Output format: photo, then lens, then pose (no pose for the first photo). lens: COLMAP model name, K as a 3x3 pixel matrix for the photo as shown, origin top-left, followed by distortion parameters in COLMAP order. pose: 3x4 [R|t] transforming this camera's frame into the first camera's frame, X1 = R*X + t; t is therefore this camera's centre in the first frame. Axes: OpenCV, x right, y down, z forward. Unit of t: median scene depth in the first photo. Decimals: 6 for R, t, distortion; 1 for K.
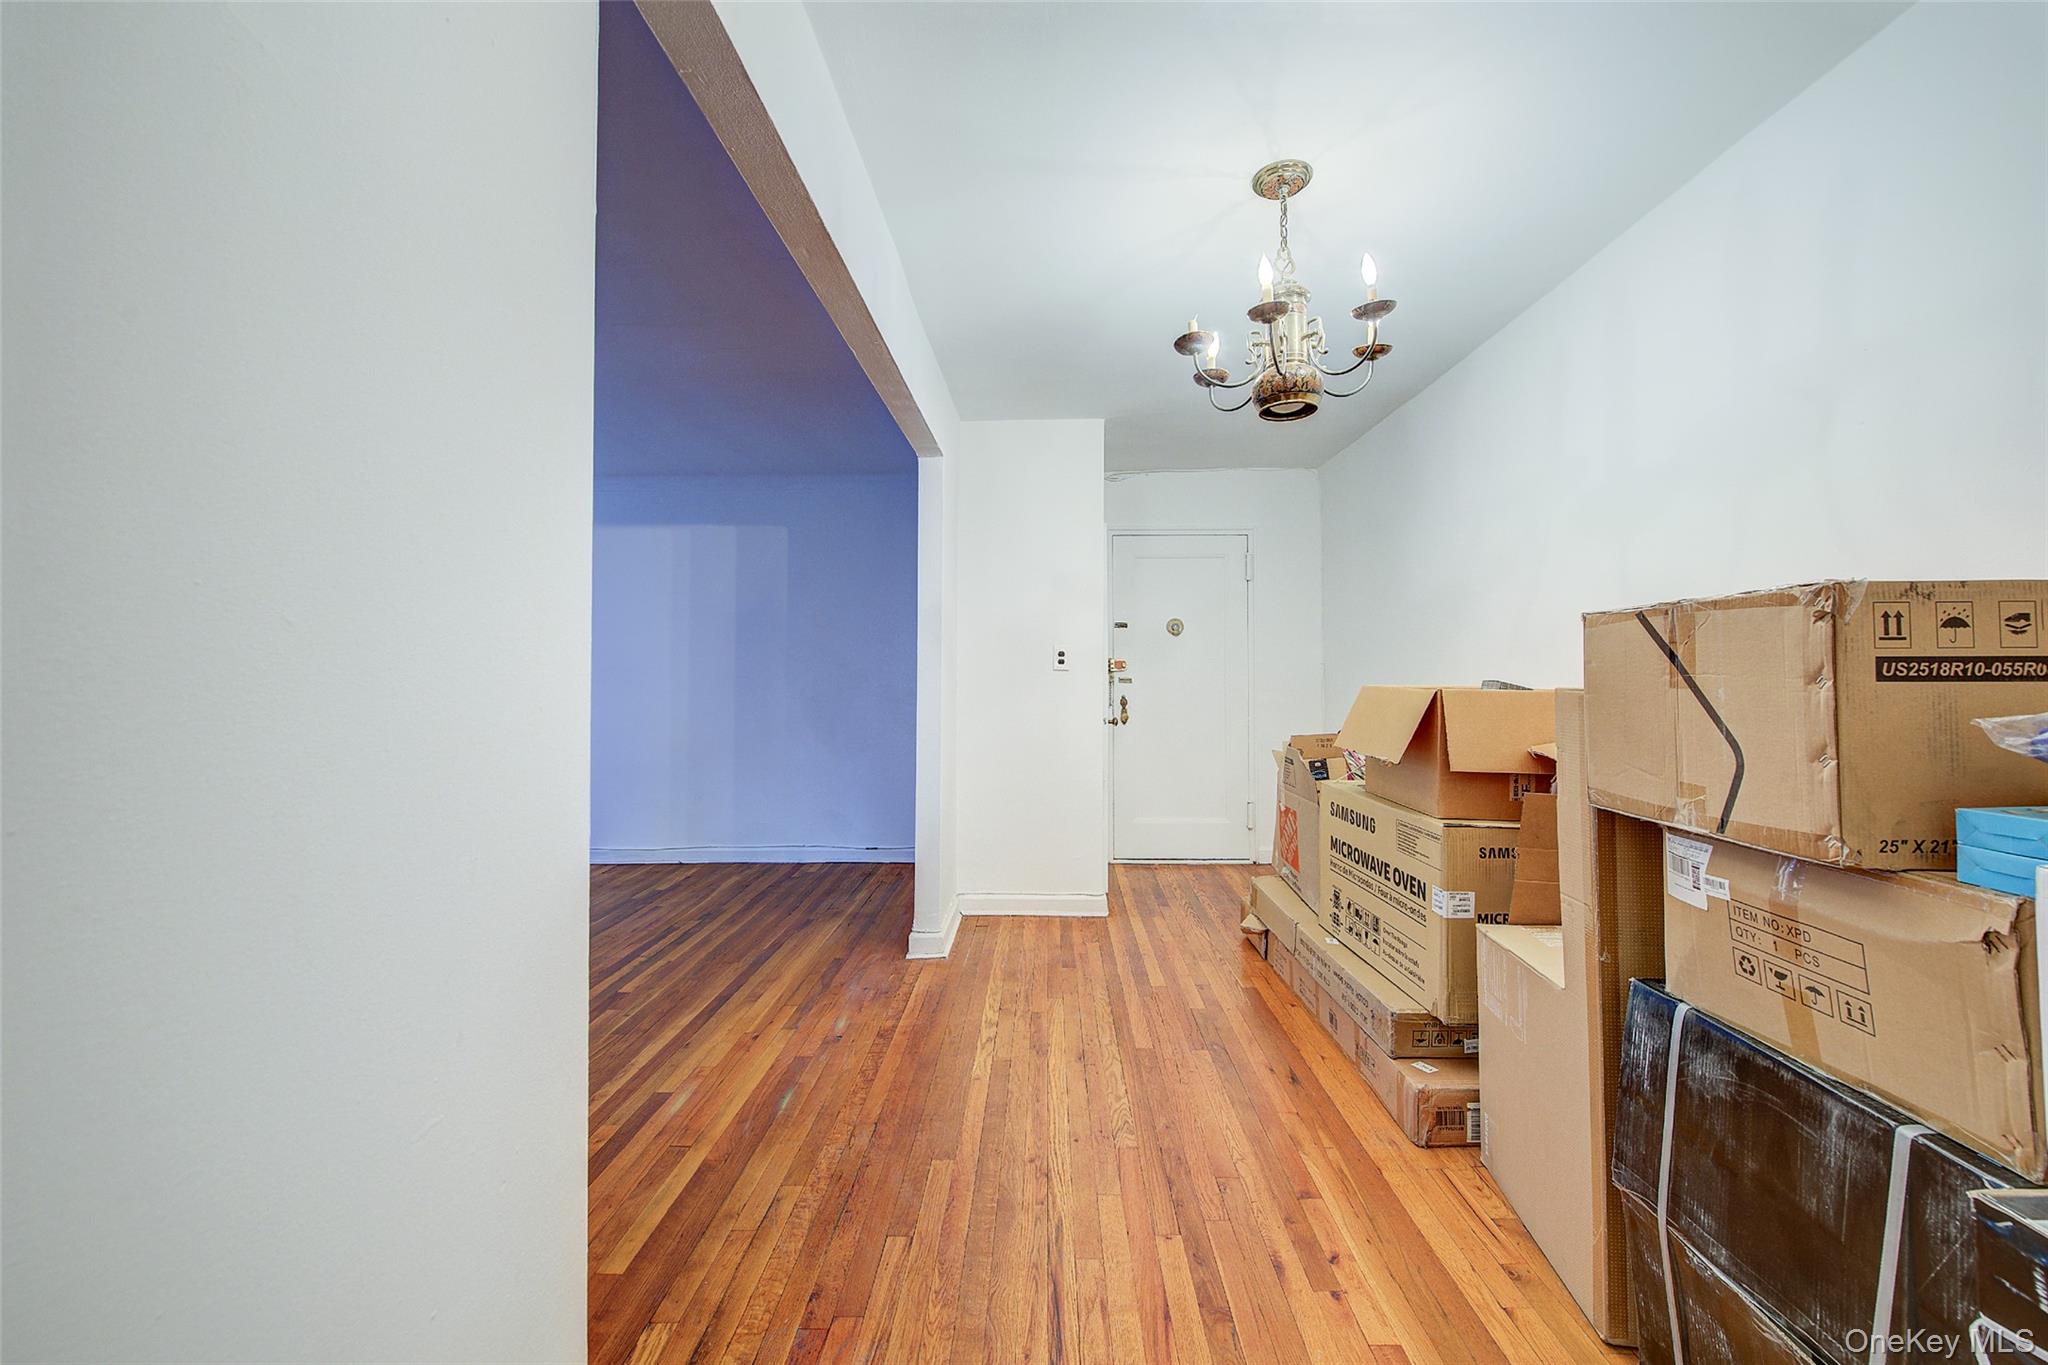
lens RADIAL K [[809.9, 0, 1034.1], [0, 809.9, 657.7], [0, 0, 1]] dist [-0.000342, -0.000101]
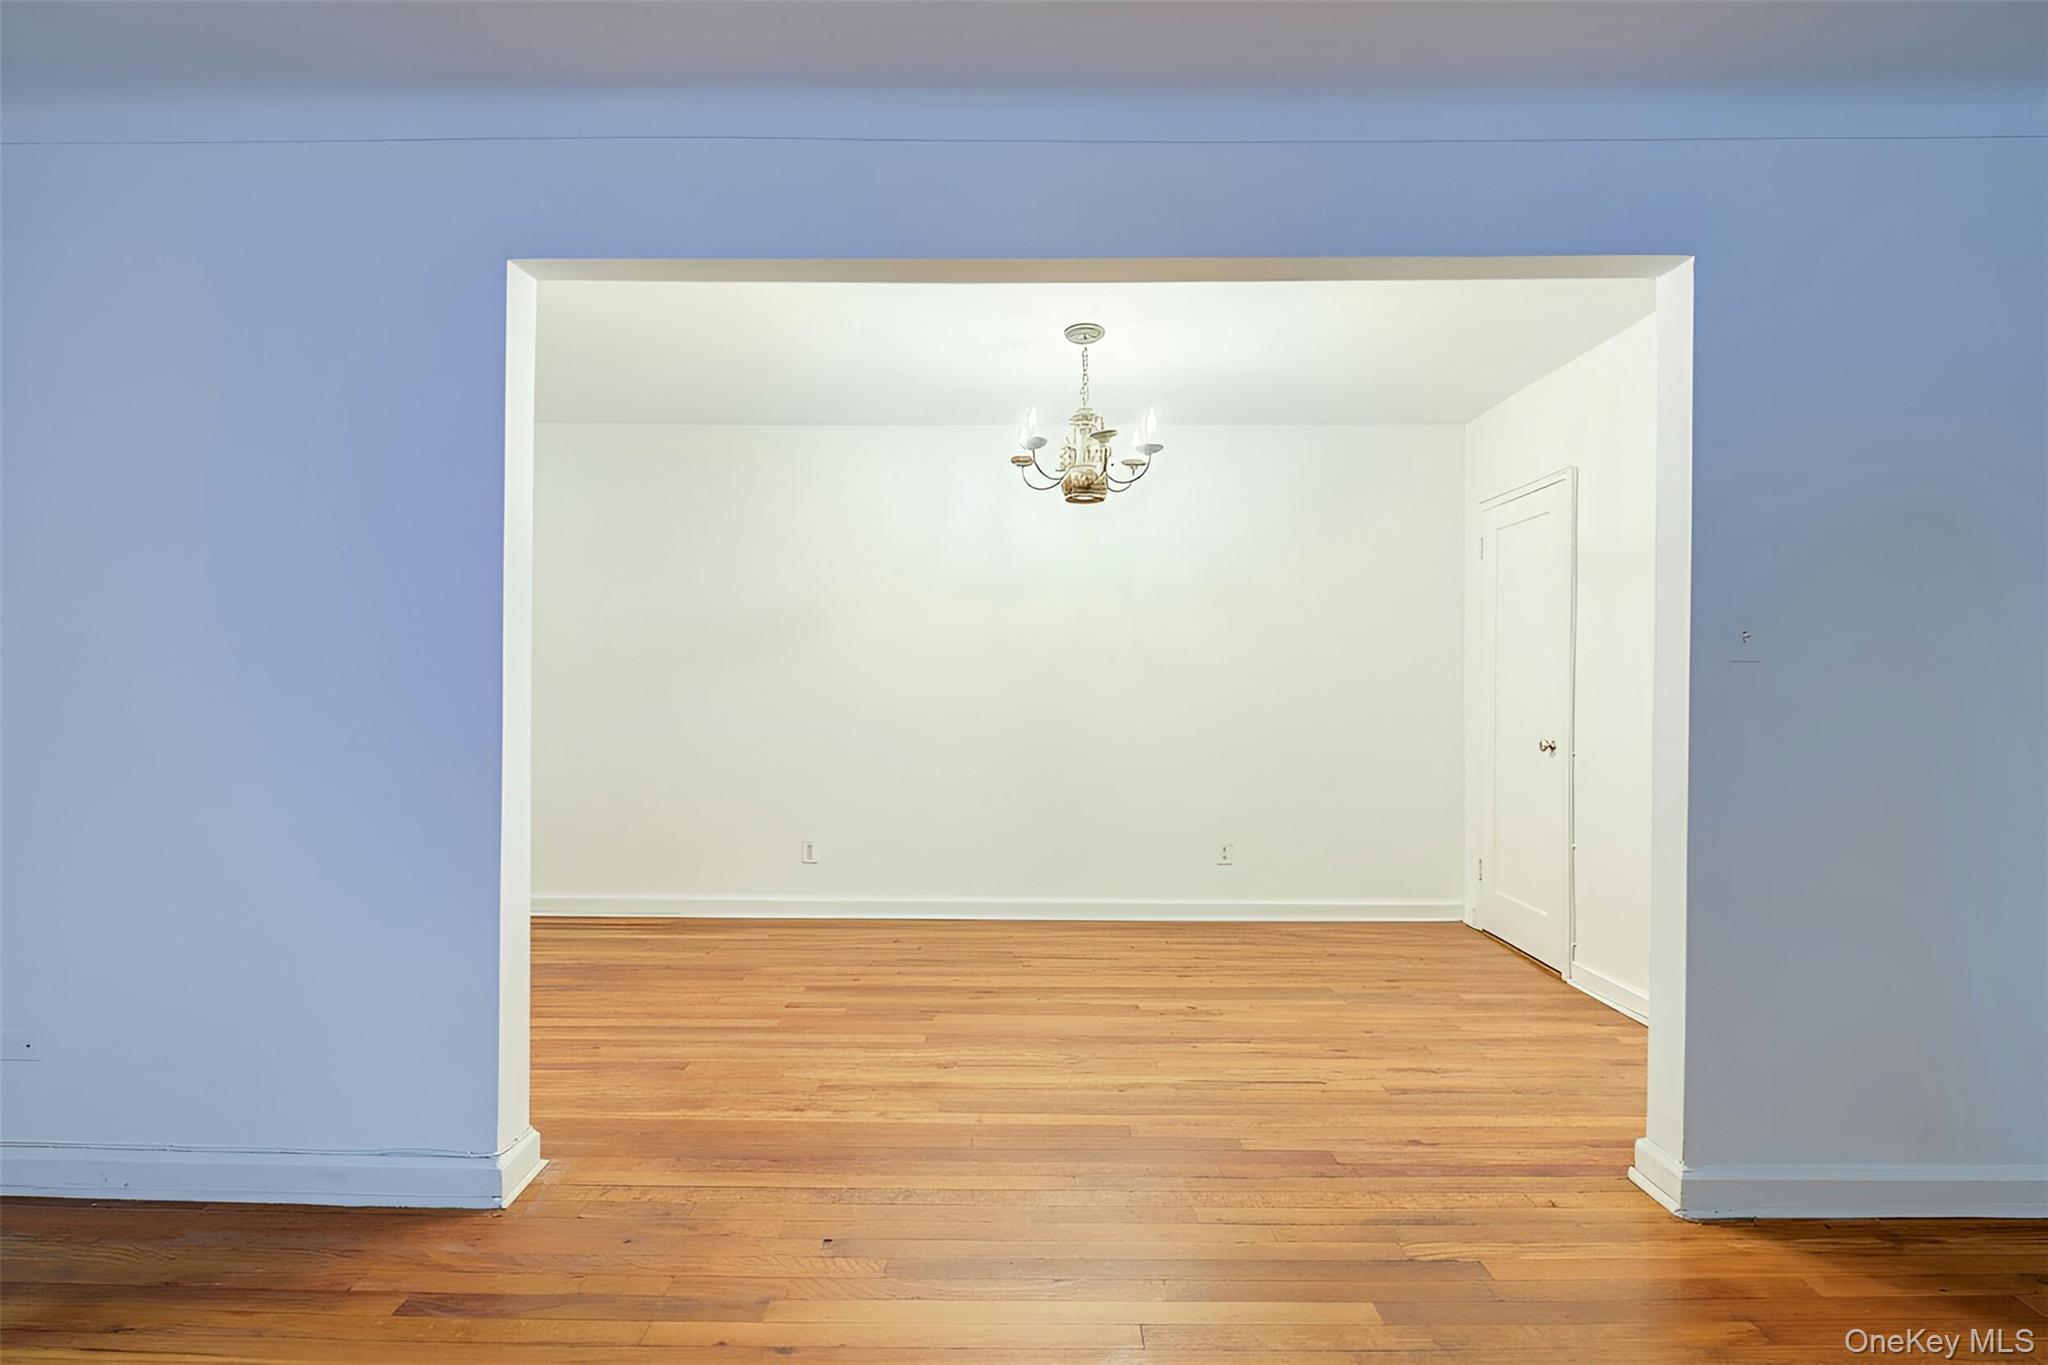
lens RADIAL K [[822.0, 0, 1015.9], [0, 822.0, 683.6], [0, 0, 1]] dist [-0.001920, -0.000274]
pose [[-0.008937, 0.008034, 0.999928, -1.329626], [-0.032972, 0.999422, -0.008325, 0.046015], [-0.999416, -0.033044, -0.008667, 1.309145]]
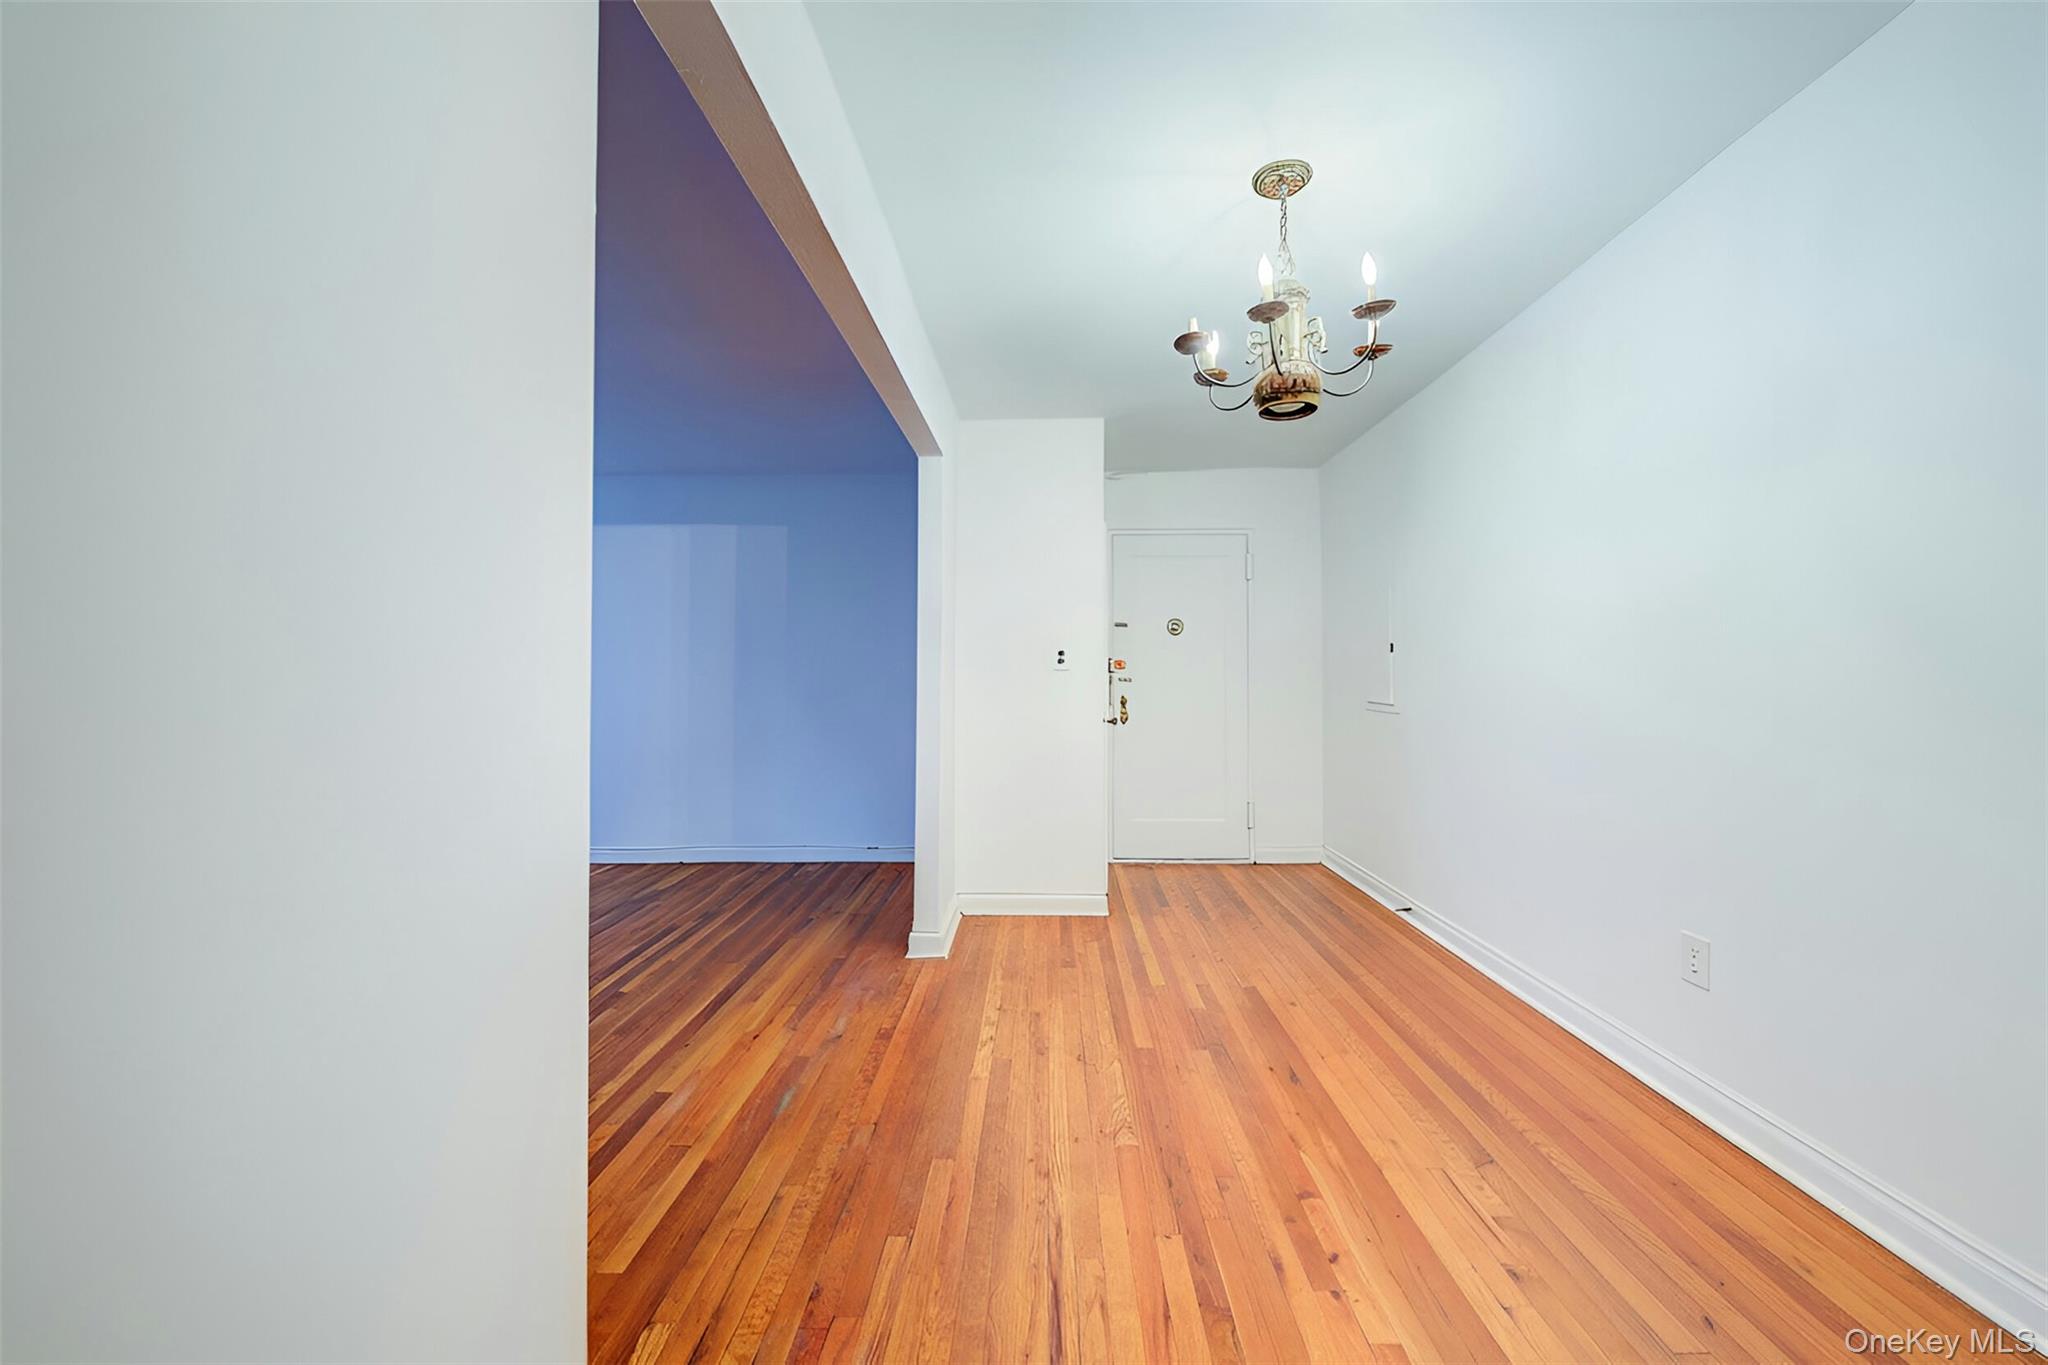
lens RADIAL K [[814.5, 0, 1031.5], [0, 814.5, 667.7], [0, 0, 1]] dist [0.031884, -0.010971]
pose [[0.999996, -0.000404, -0.002694, -0.000316], [0.000439, 0.999916, 0.012980, -0.000232], [0.002688, -0.012981, 0.999912, -0.010167]]
